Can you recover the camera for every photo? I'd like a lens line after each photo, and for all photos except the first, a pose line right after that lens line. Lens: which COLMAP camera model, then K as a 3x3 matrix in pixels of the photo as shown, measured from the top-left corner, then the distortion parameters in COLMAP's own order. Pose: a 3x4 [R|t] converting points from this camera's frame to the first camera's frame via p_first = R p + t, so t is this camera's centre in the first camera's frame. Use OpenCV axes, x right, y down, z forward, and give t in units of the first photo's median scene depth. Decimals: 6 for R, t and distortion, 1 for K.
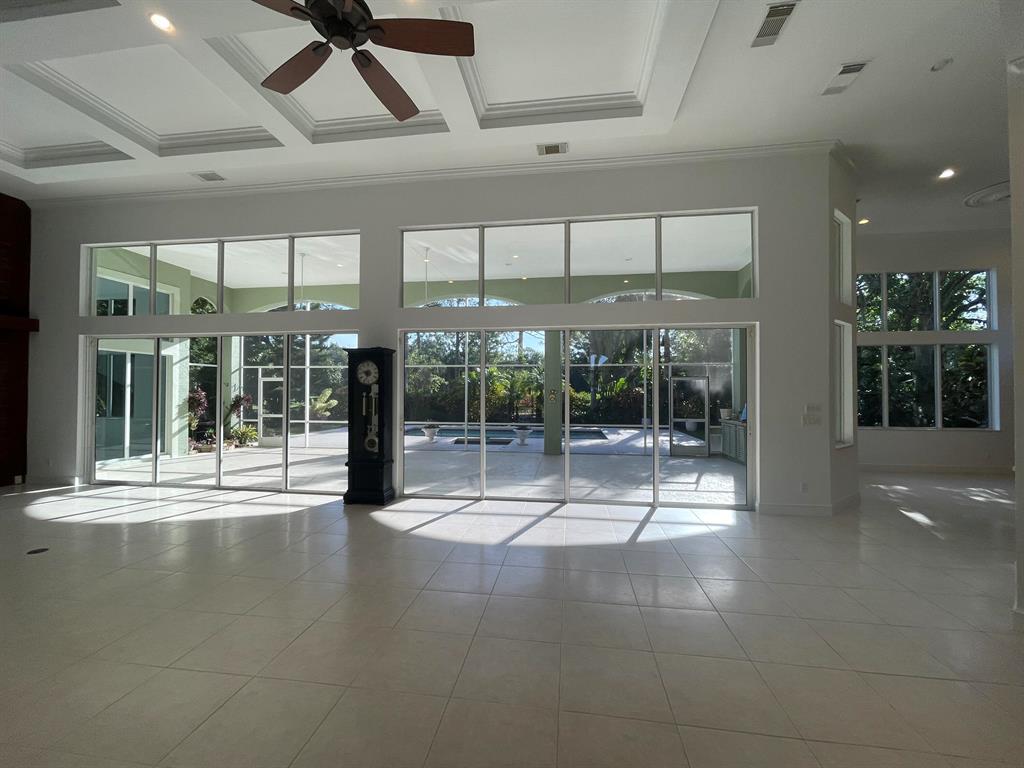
lens RADIAL K [[415.3, 0, 512.9], [0, 415.3, 387.3], [0, 0, 1]] dist [-0.003447, 0.001323]
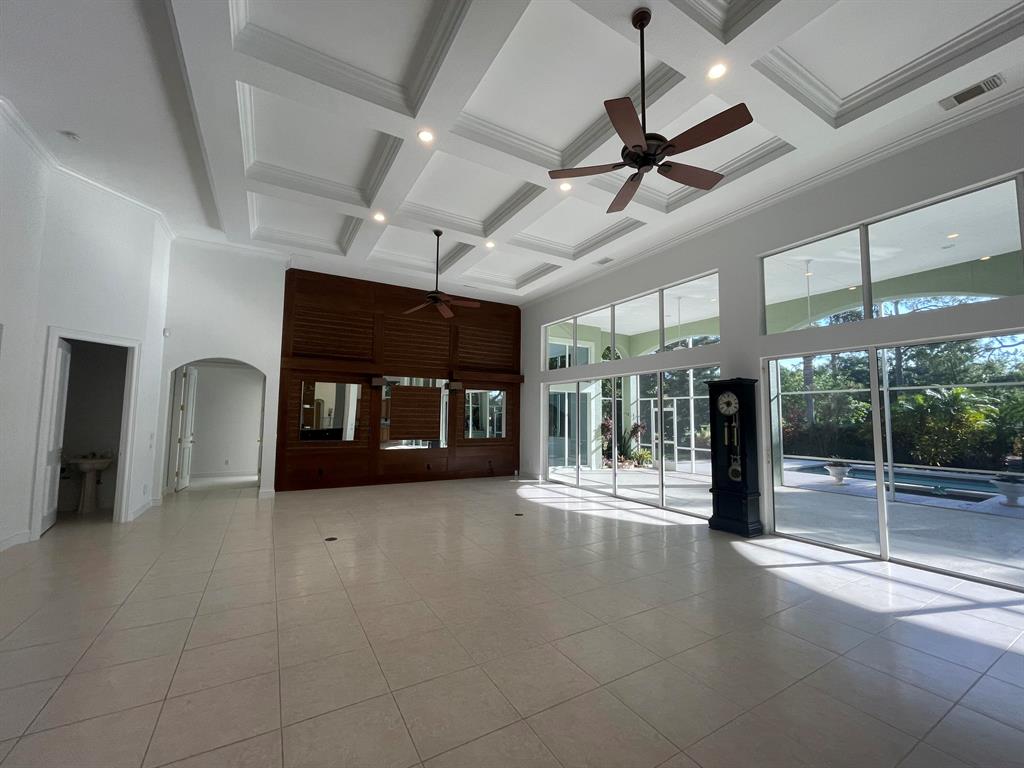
lens RADIAL K [[415.3, 0, 510.5], [0, 415.3, 385.5], [0, 0, 1]] dist [-0.003447, 0.001323]
pose [[0.619071, -0.056858, -0.783274, 0.103512], [-0.000520, 0.997346, -0.072808, -0.003215], [0.785335, 0.045481, 0.617398, -0.052011]]
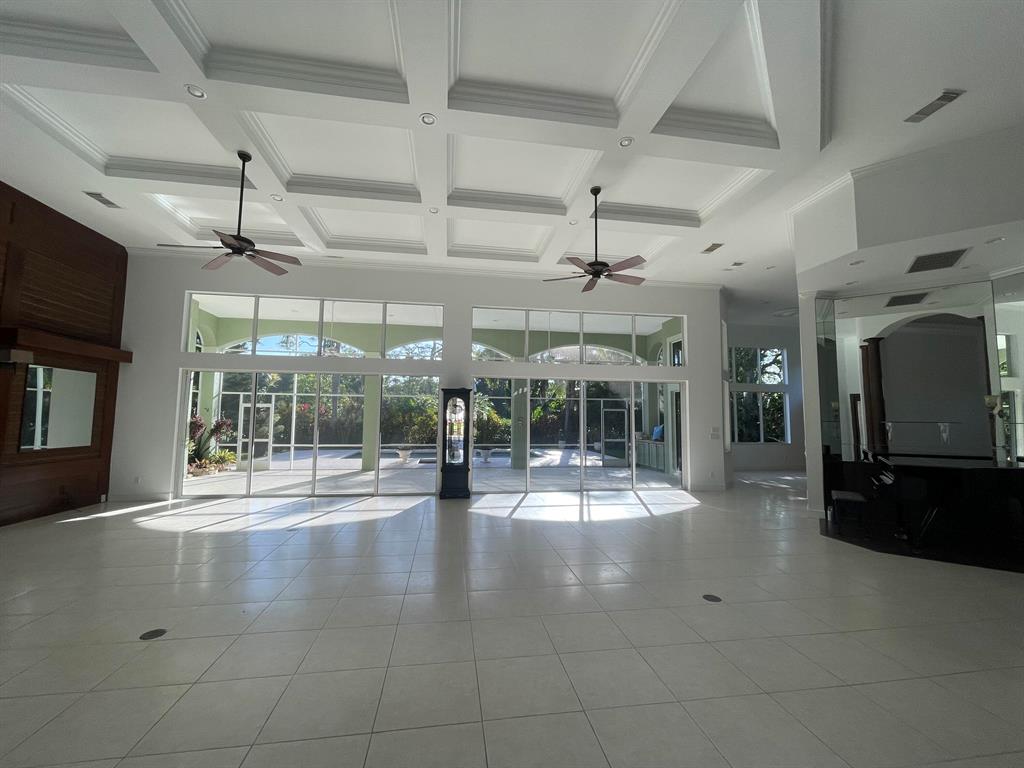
lens RADIAL K [[415.3, 0, 511.3], [0, 415.3, 383.4], [0, 0, 1]] dist [-0.003447, 0.001323]
pose [[0.956831, 0.030589, 0.289031, -0.486879], [-0.009691, 0.997251, -0.073461, -0.006636], [-0.290483, 0.067489, 0.954497, -0.353013]]
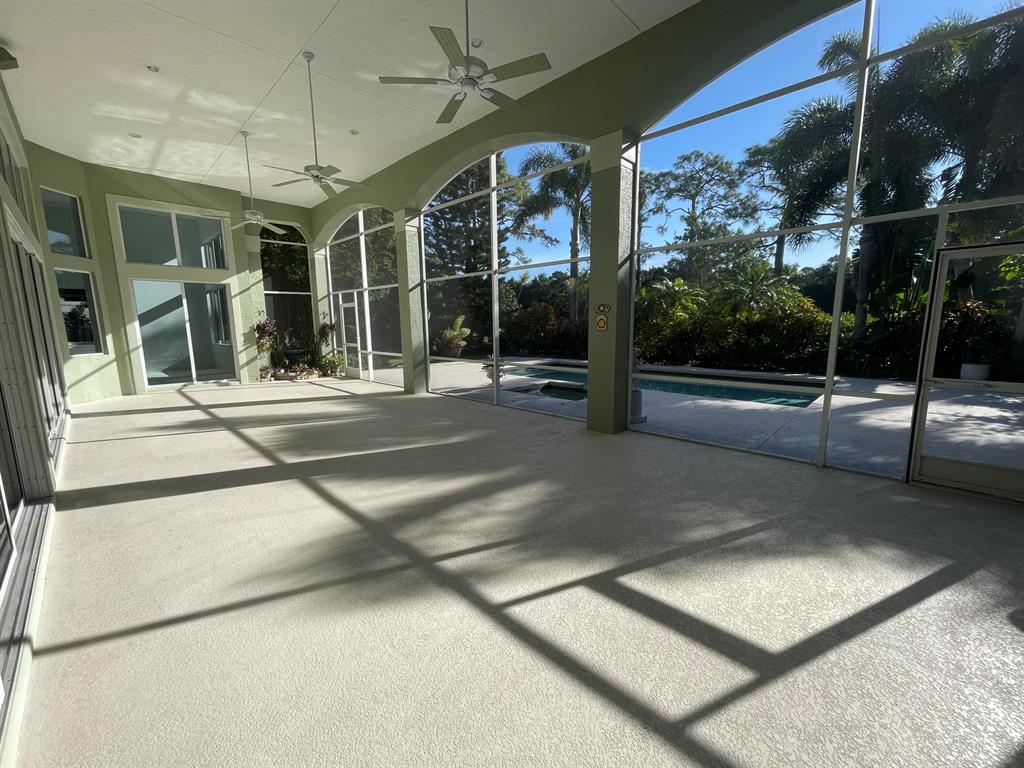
lens RADIAL K [[415.3, 0, 514.6], [0, 415.3, 385.6], [0, 0, 1]] dist [-0.003447, 0.001323]
pose [[0.805386, 0.077282, -0.587691, 0.501365], [0.020372, 0.987270, 0.157744, 0.035180], [0.592400, -0.139017, 0.793559, 0.853825]]
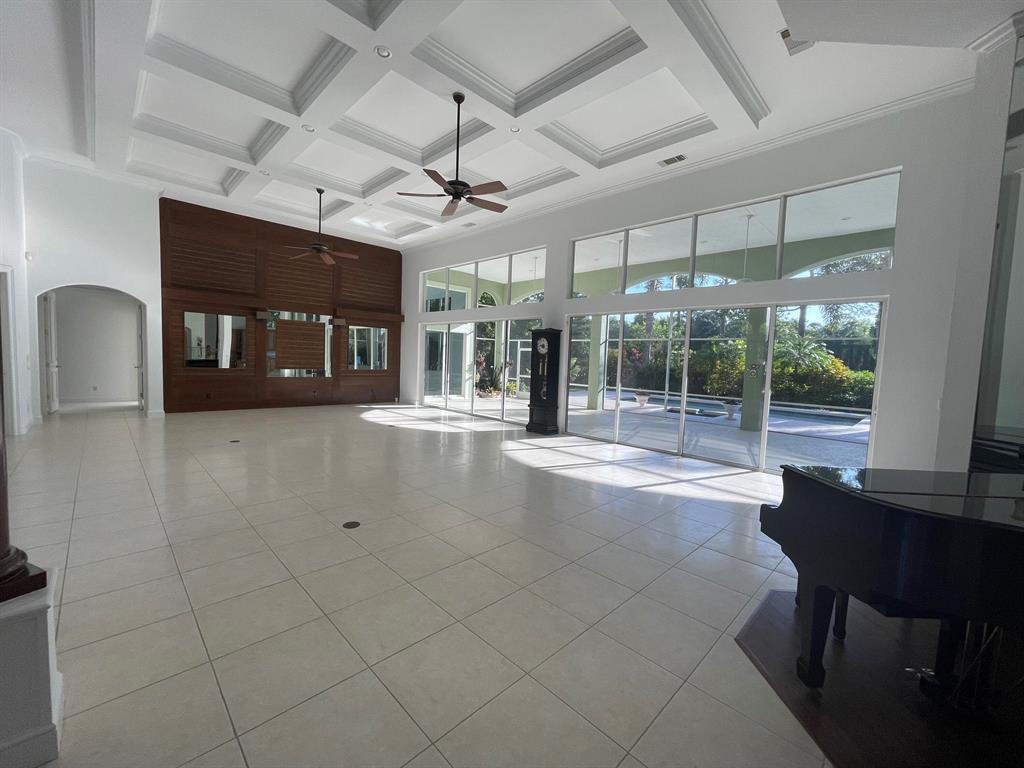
lens RADIAL K [[415.3, 0, 512.3], [0, 415.3, 385.6], [0, 0, 1]] dist [-0.003447, 0.001323]
pose [[0.796968, 0.067190, -0.600272, 0.375564], [-0.029121, 0.996912, 0.072924, 0.001835], [0.603319, -0.040637, 0.796464, -0.199968]]
